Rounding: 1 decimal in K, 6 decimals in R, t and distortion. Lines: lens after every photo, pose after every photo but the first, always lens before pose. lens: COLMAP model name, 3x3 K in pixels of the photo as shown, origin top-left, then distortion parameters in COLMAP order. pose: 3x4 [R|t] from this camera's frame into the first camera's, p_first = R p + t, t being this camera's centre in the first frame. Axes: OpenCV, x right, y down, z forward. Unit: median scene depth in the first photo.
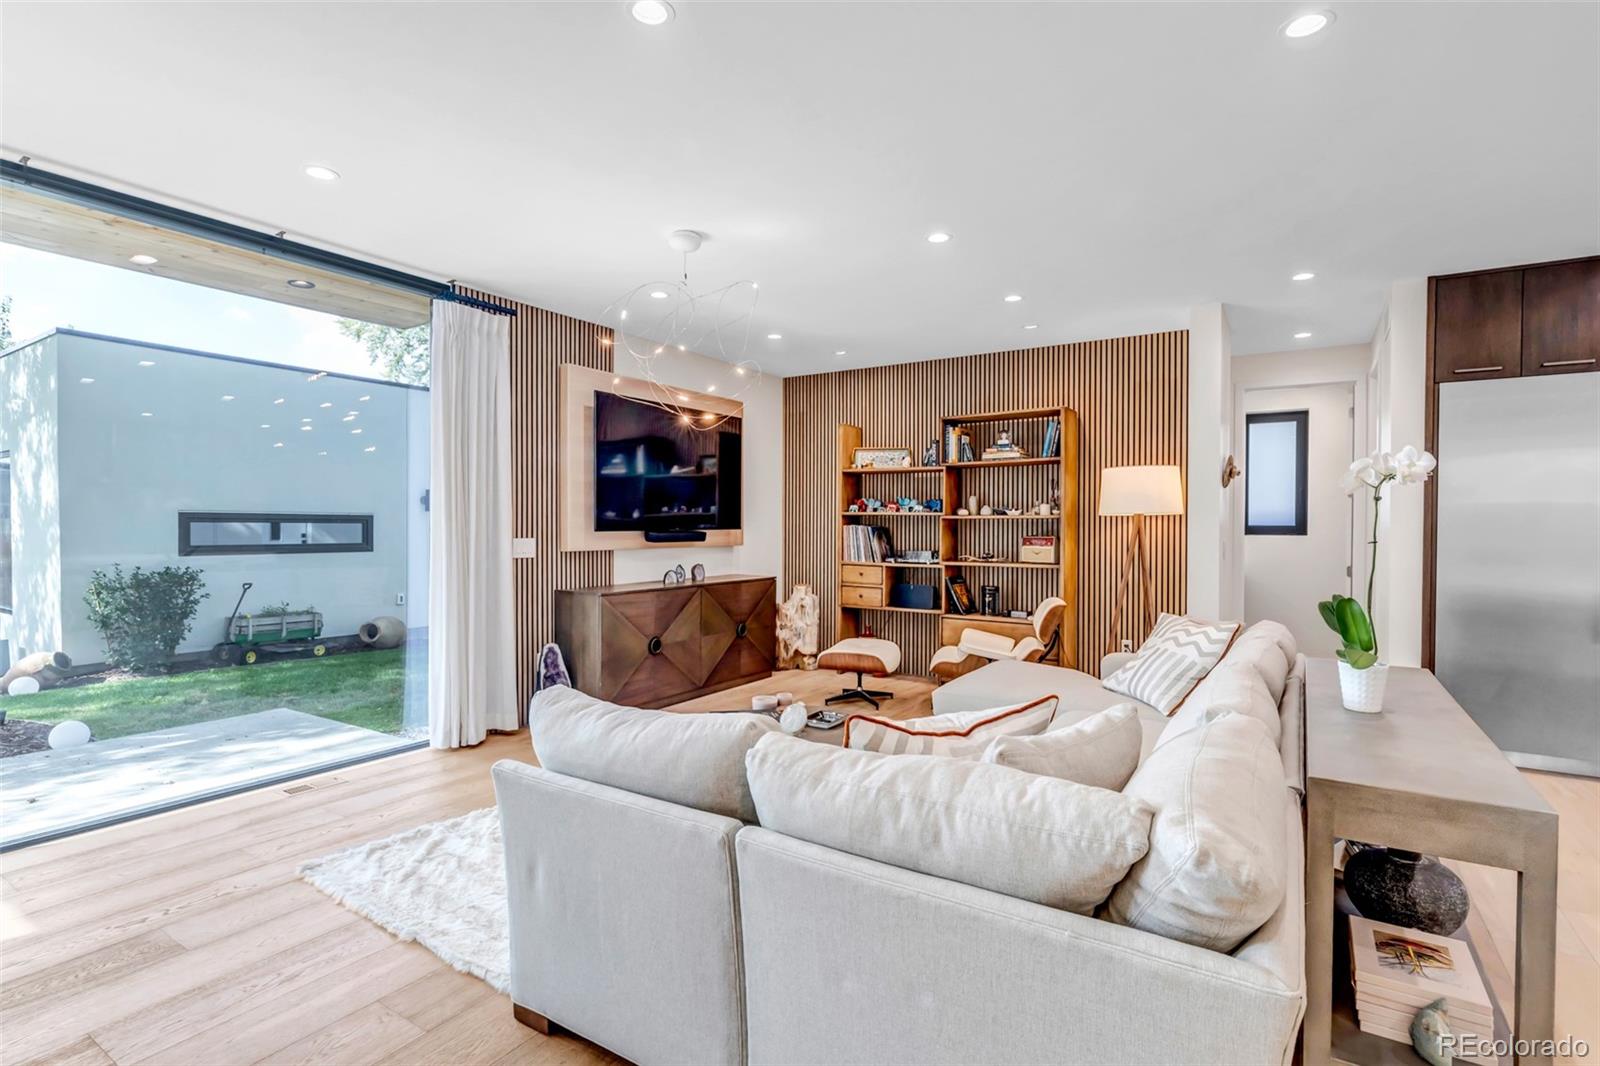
lens RADIAL K [[776.8, 0, 802.9], [0, 776.8, 526.7], [0, 0, 1]] dist [-0.004124, -0.000252]
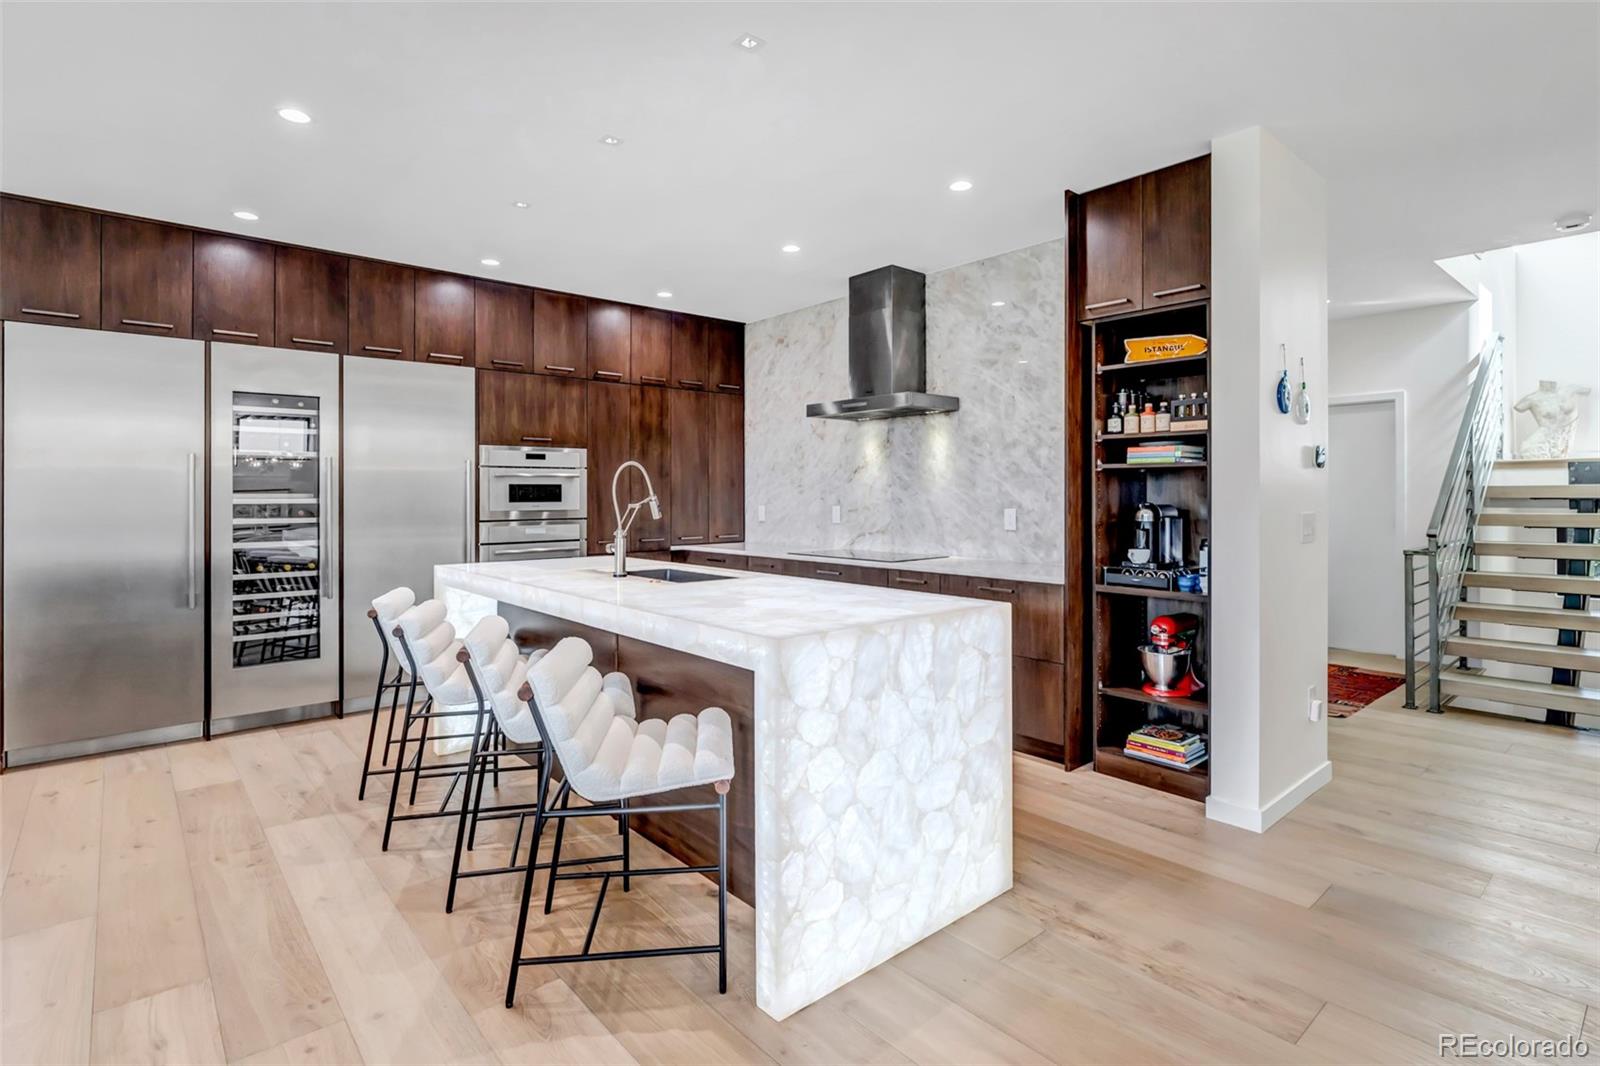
lens RADIAL K [[776.8, 0, 832.2], [0, 776.8, 498.4], [0, 0, 1]] dist [-0.004124, -0.000252]
pose [[0.267217, -0.011036, 0.963573, 0.182518], [0.007962, 0.999926, 0.009244, 0.003882], [-0.963603, 0.005202, 0.267285, -0.058230]]
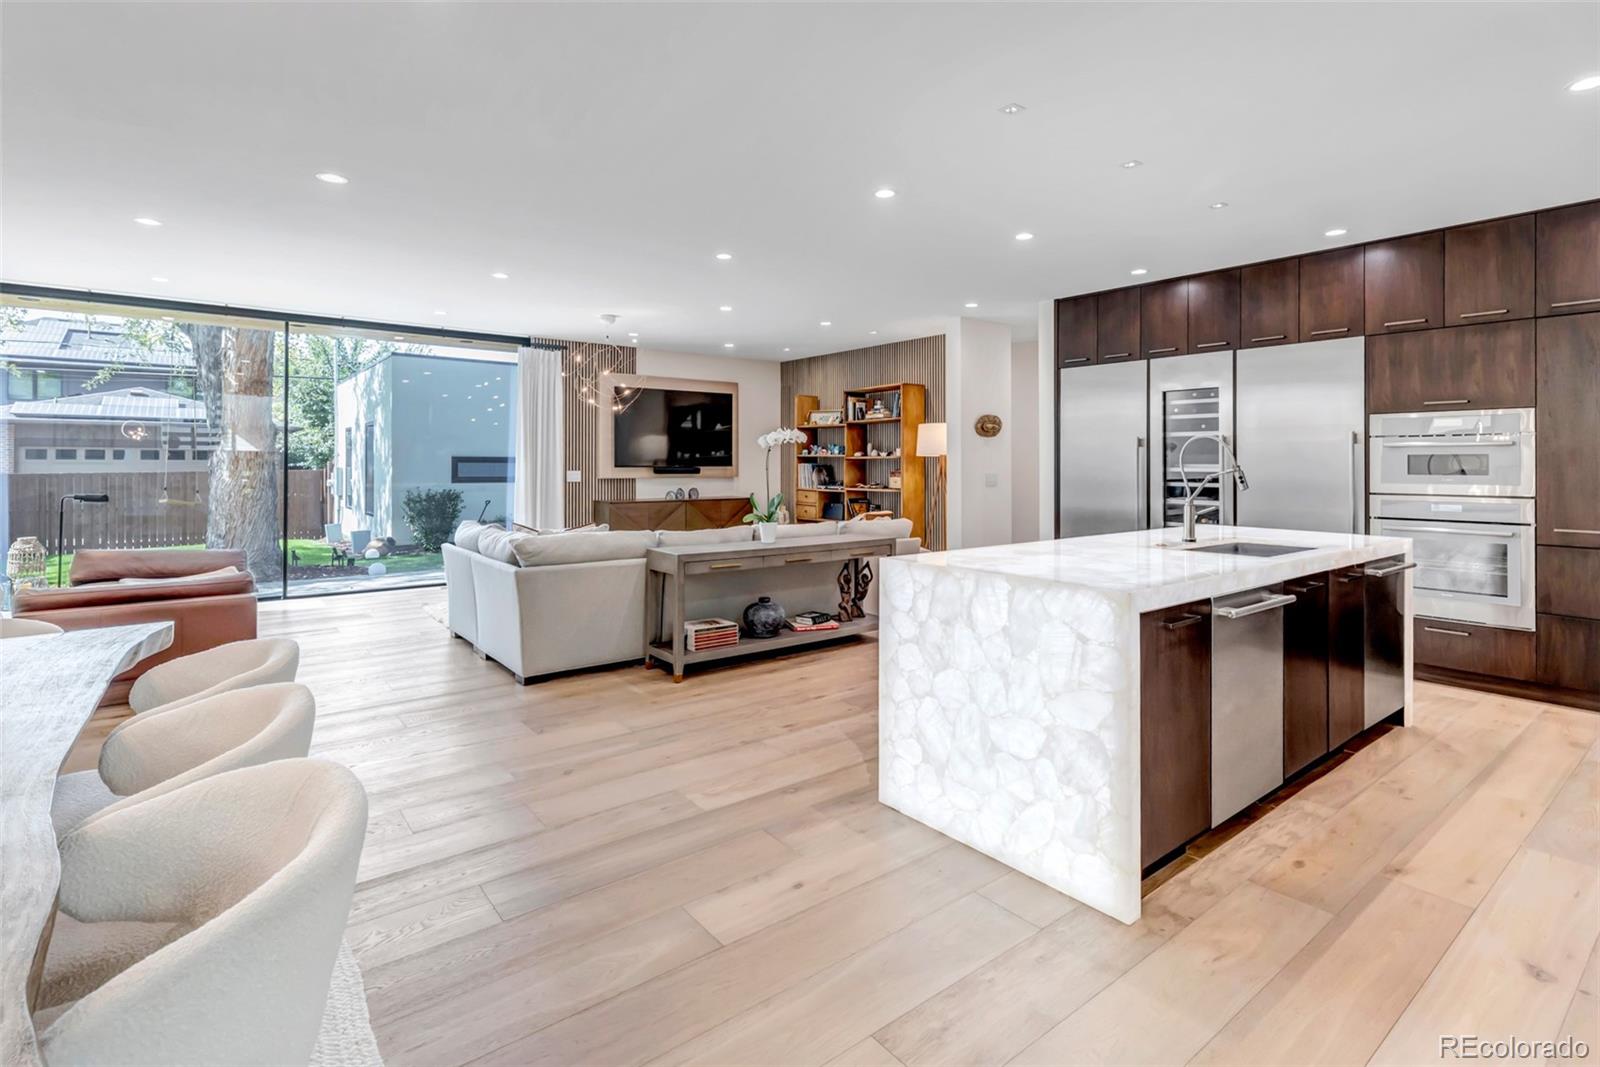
lens RADIAL K [[771.8, 0, 793.0], [0, 771.8, 463.0], [0, 0, 1]] dist [0.003603, 0.000668]
pose [[0.943754, -0.002661, -0.330638, 0.583422], [0.000781, 0.999983, -0.005817, 0.006252], [0.330648, 0.005231, 0.943740, -0.431040]]
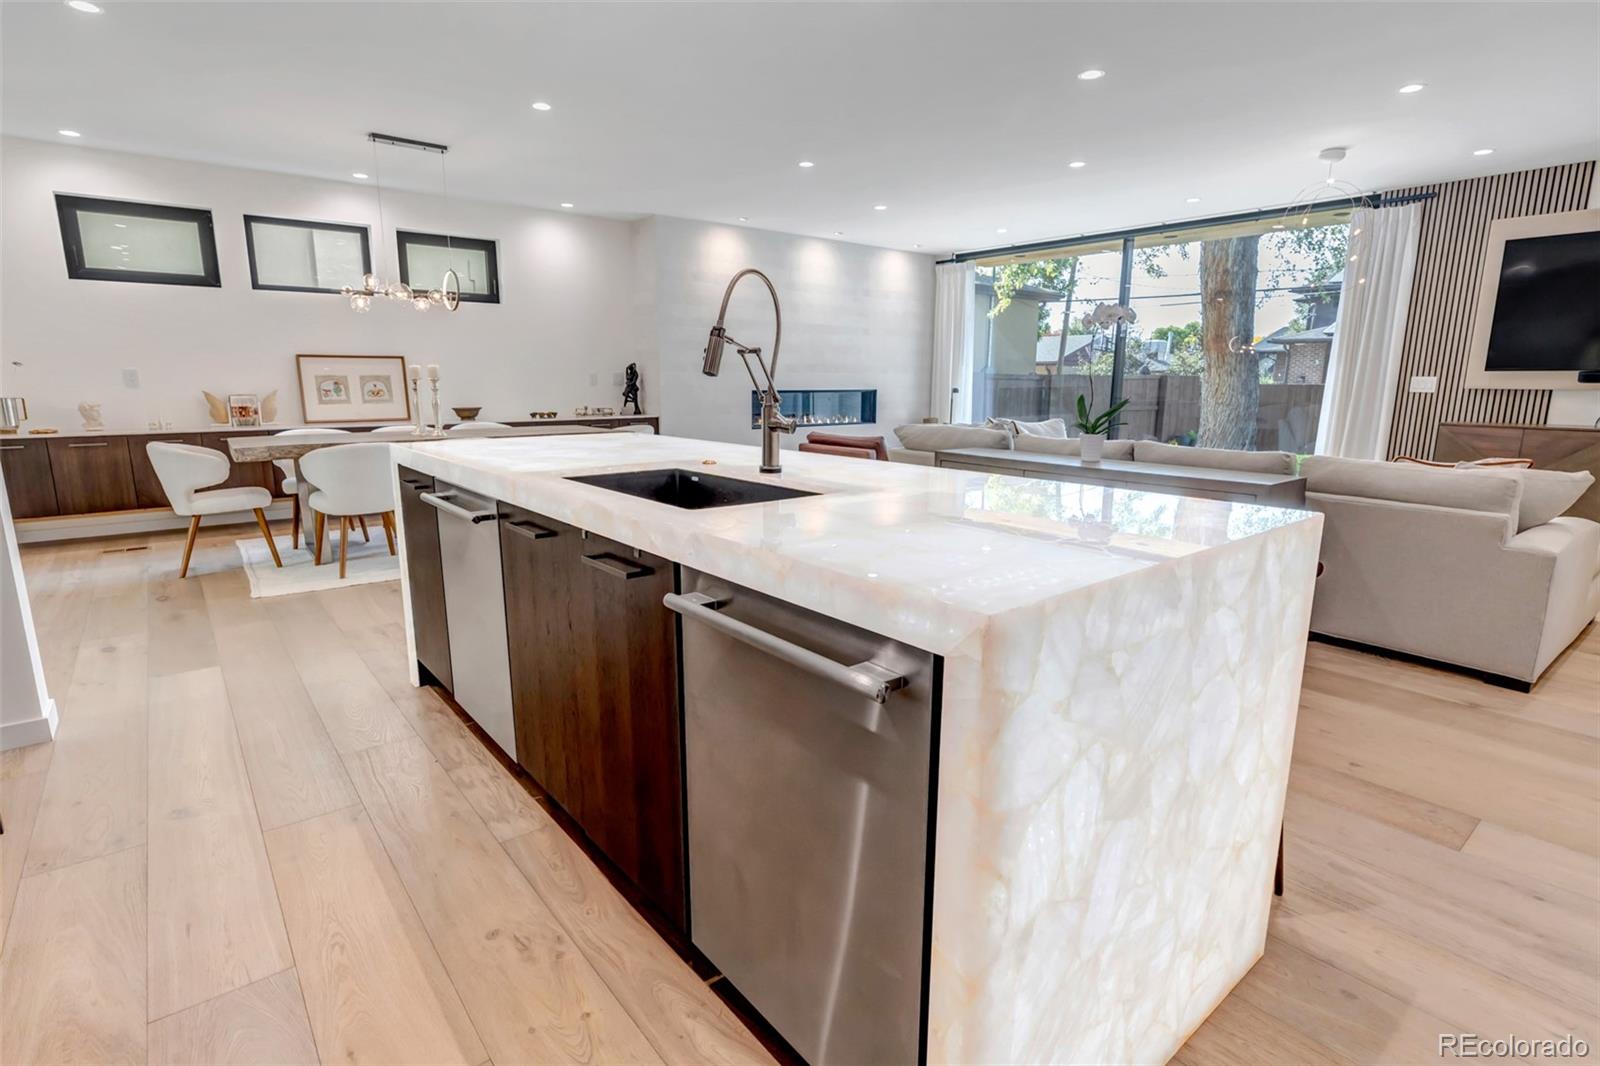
lens RADIAL K [[788.2, 0, 791.3], [0, 788.2, 534.4], [0, 0, 1]] dist [-0.011830, 0.003125]
pose [[-0.314499, 0.180376, -0.931963, 0.991709], [-0.009119, 0.981161, 0.192976, 0.025174], [0.949214, 0.069189, -0.306929, 0.346162]]
